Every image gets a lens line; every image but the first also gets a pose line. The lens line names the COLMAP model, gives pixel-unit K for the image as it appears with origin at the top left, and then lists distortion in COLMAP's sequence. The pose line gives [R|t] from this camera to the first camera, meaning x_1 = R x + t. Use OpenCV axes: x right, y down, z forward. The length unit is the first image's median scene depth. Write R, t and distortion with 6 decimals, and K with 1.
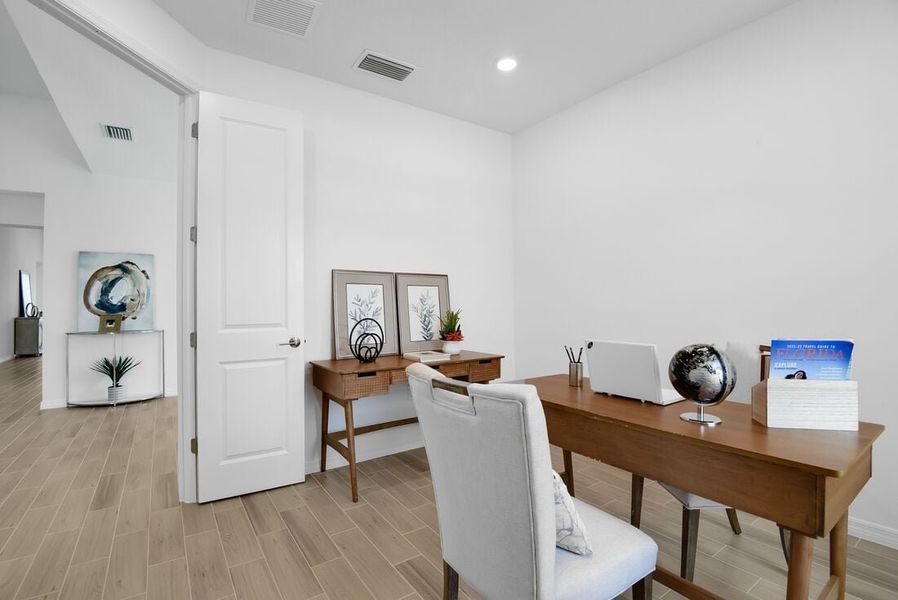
lens RADIAL K [[436.3, 0, 448.9], [0, 436.3, 302.1], [0, 0, 1]] dist [-0.020707, -0.001020]
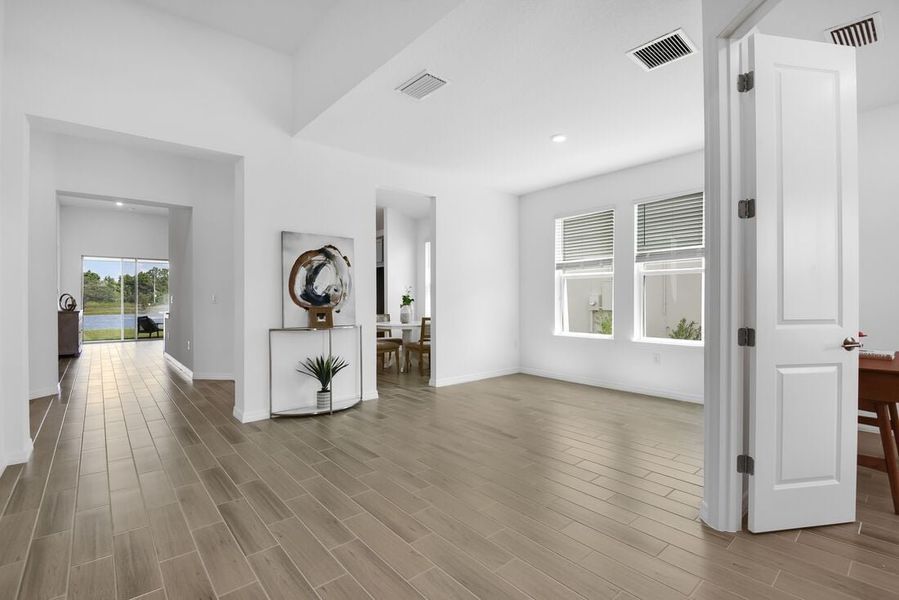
lens RADIAL K [[423.4, 0, 466.5], [0, 423.4, 300.5], [0, 0, 1]] dist [0.019815, 0.000385]
pose [[0.991598, 0.008810, 0.129058, -0.599381], [-0.009828, 0.999925, 0.007254, 0.006726], [-0.128985, -0.008462, 0.991610, 0.129558]]
